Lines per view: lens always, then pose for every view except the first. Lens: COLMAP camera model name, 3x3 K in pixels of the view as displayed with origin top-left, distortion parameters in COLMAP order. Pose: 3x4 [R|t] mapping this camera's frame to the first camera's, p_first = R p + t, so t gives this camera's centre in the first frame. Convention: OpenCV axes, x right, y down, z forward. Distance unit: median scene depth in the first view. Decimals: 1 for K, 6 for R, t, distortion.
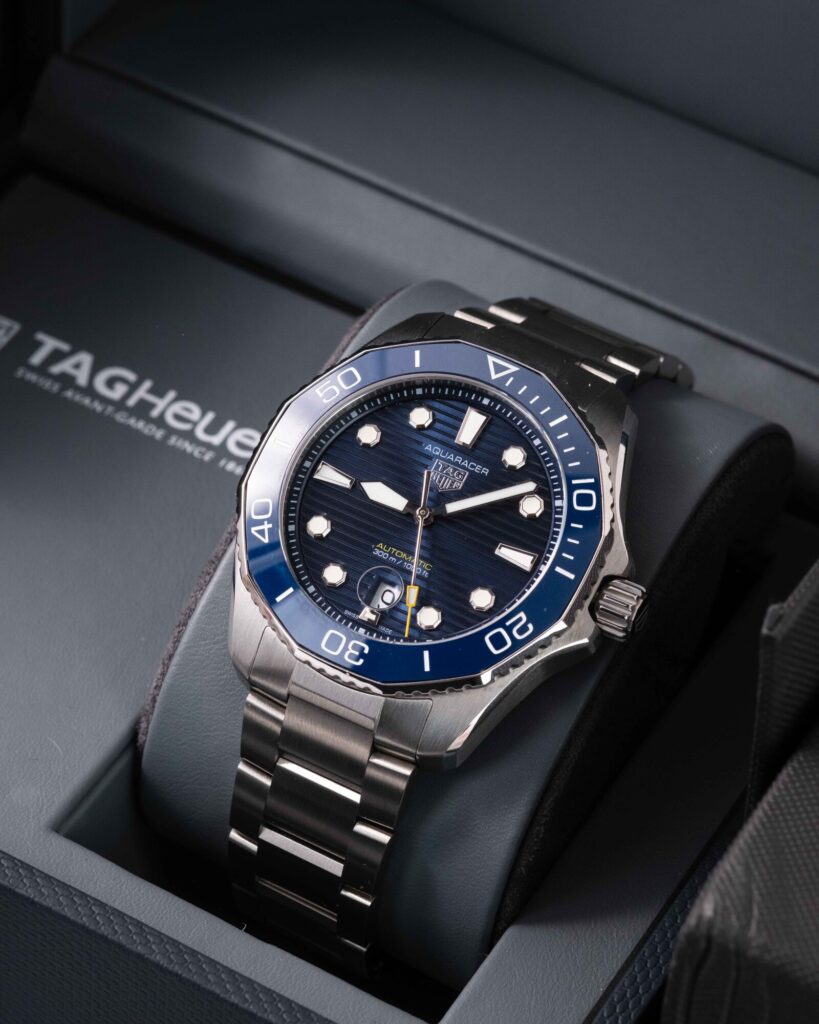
lens RADIAL K [[3883.5, 0, 409.5], [0, 3883.5, 512.0], [0, 0, 1]] dist [0.136916, 5.404250]
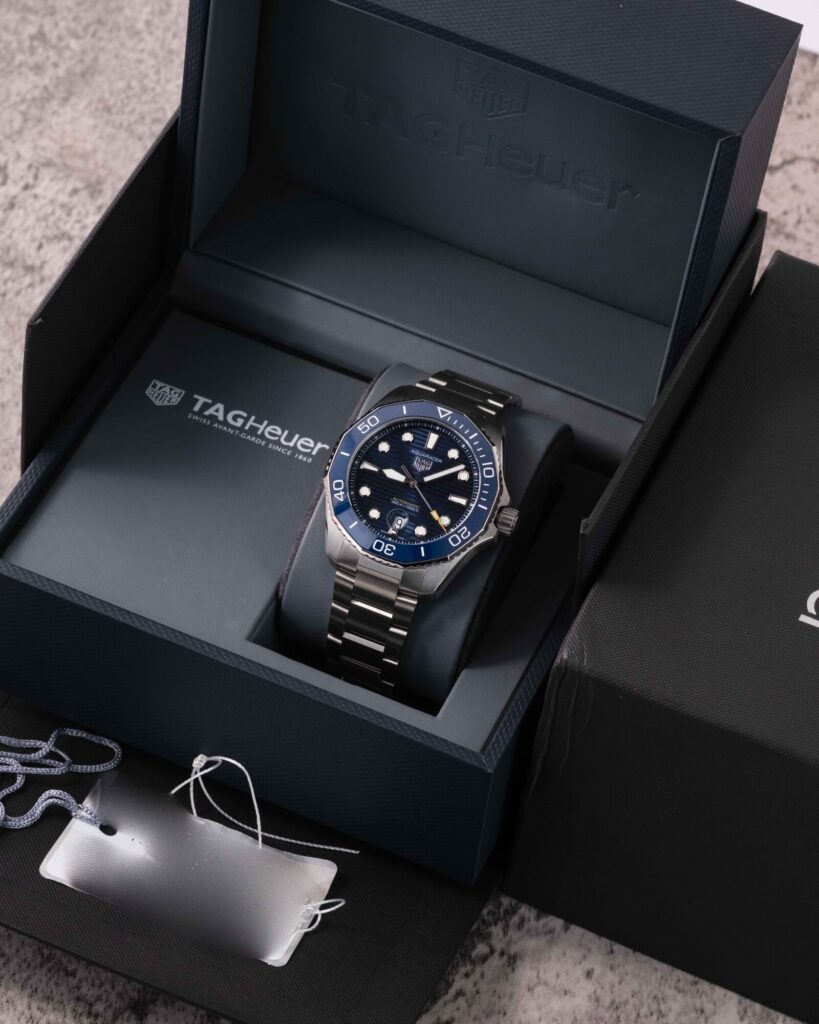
lens RADIAL K [[3883.5, 0, 409.5], [0, 3883.5, 512.0], [0, 0, 1]] dist [0.136916, 5.404250]
pose [[0.991656, -0.067034, 0.110112, -0.236361], [0.059796, 0.995907, 0.067773, -0.129201], [-0.114204, -0.060623, 0.991606, -1.135121]]
